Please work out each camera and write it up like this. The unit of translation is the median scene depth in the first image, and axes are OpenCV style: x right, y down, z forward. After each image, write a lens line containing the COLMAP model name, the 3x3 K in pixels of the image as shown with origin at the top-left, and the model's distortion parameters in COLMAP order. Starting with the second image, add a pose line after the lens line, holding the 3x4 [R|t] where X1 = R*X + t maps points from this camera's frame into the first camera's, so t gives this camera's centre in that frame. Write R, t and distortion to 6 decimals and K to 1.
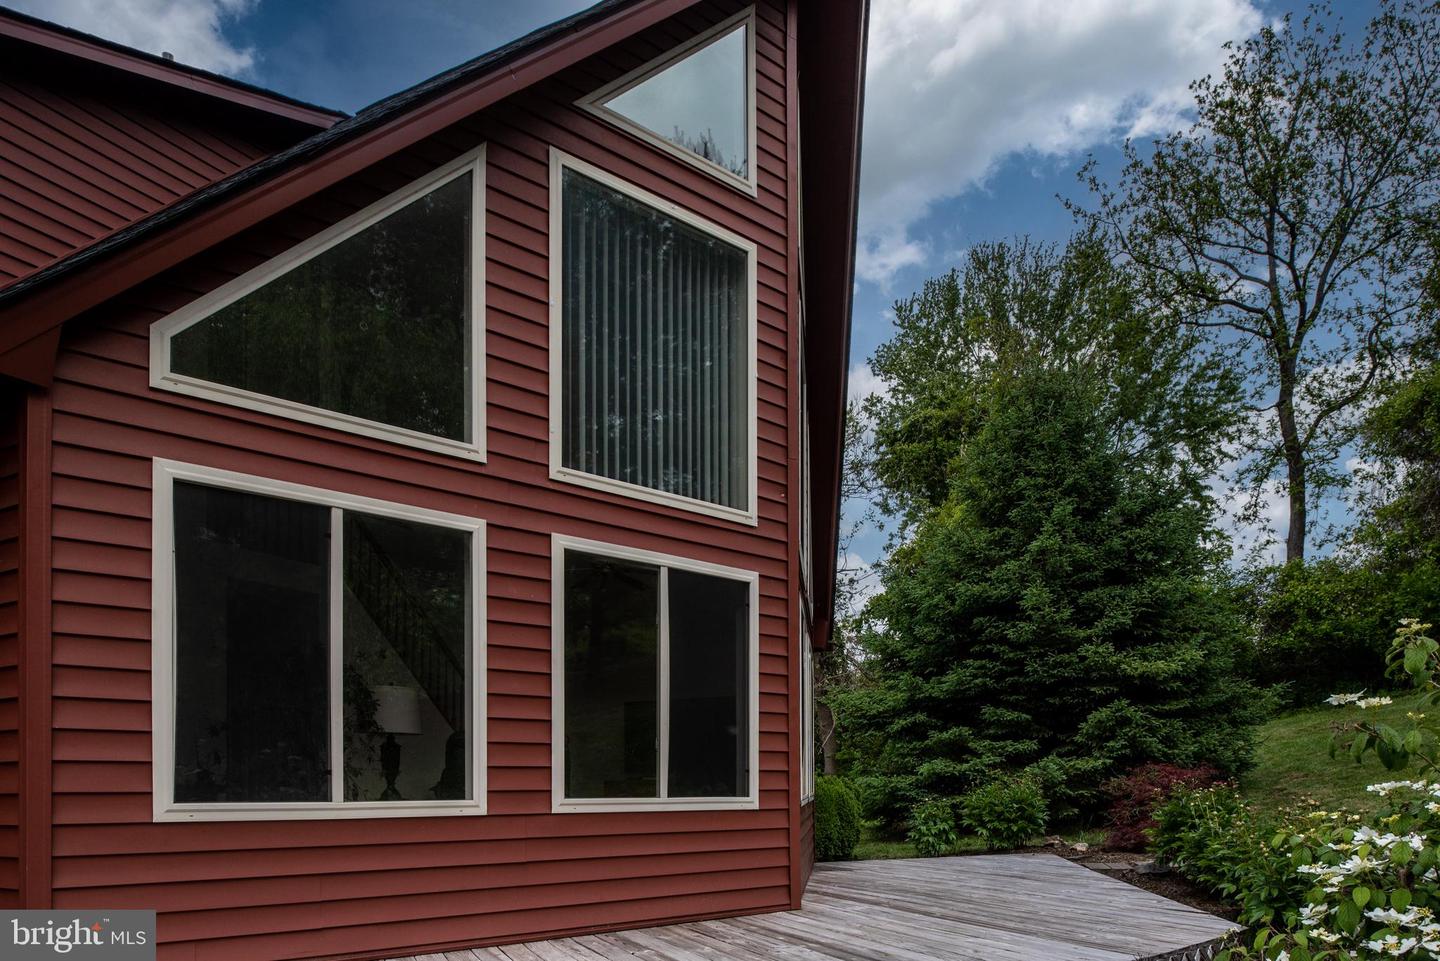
lens RADIAL K [[993.2, 0, 728.7], [0, 993.2, 780.4], [0, 0, 1]] dist [-0.007613, -0.002664]
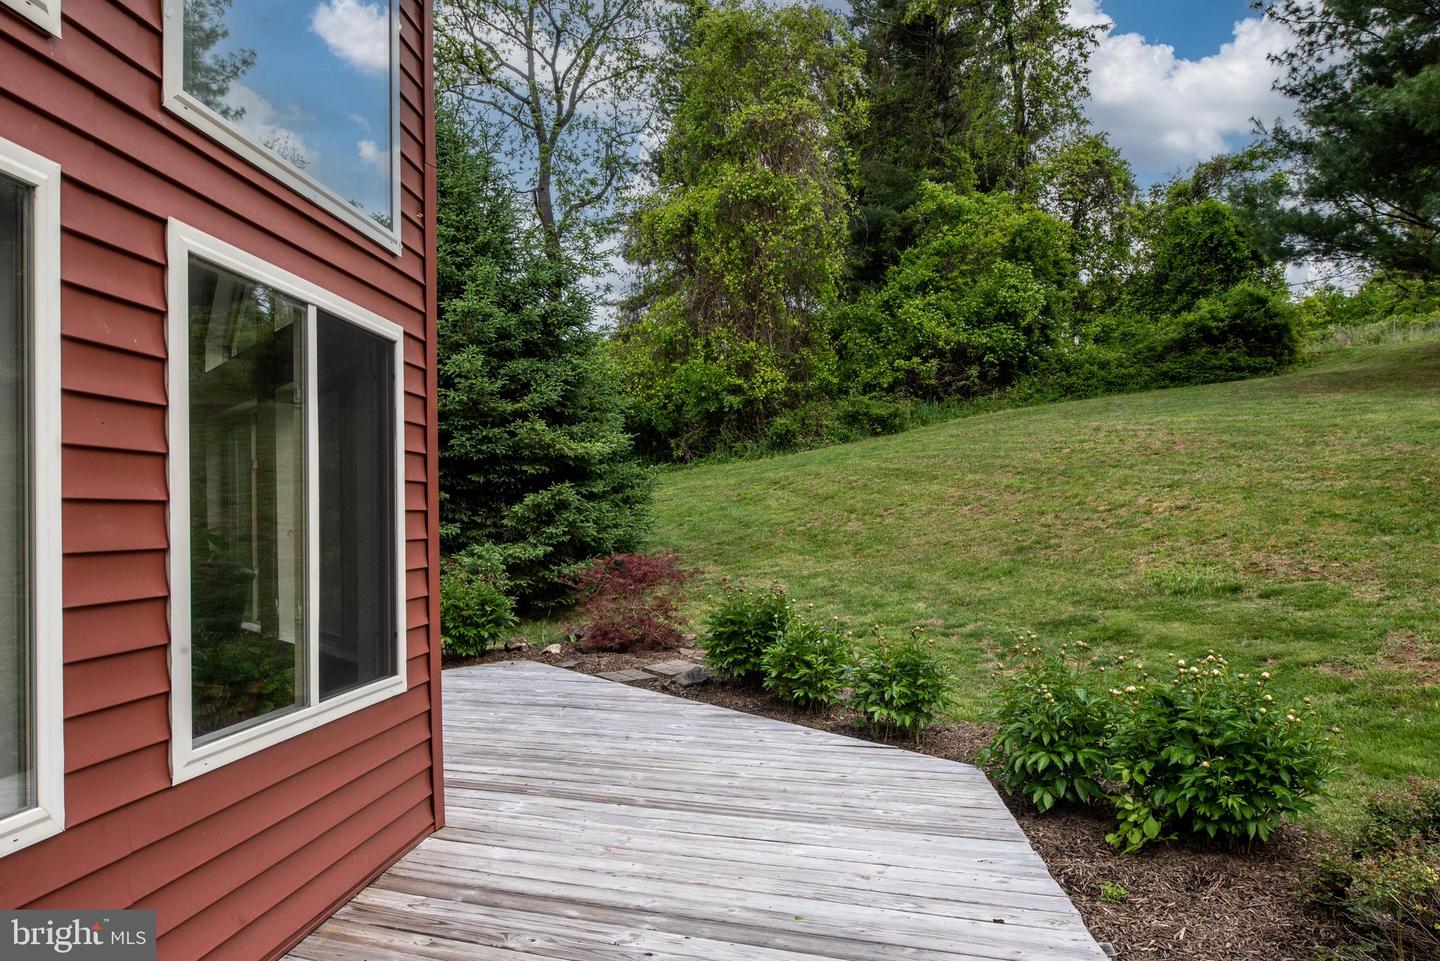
lens RADIAL K [[1001.2, 0, 725.5], [0, 1001.2, 496.3], [0, 0, 1]] dist [-0.006542, -0.001873]
pose [[0.720715, 0.005872, 0.693206, -0.161514], [0.014438, 0.999620, -0.023479, -0.046853], [-0.693081, 0.026930, 0.720357, 0.224954]]
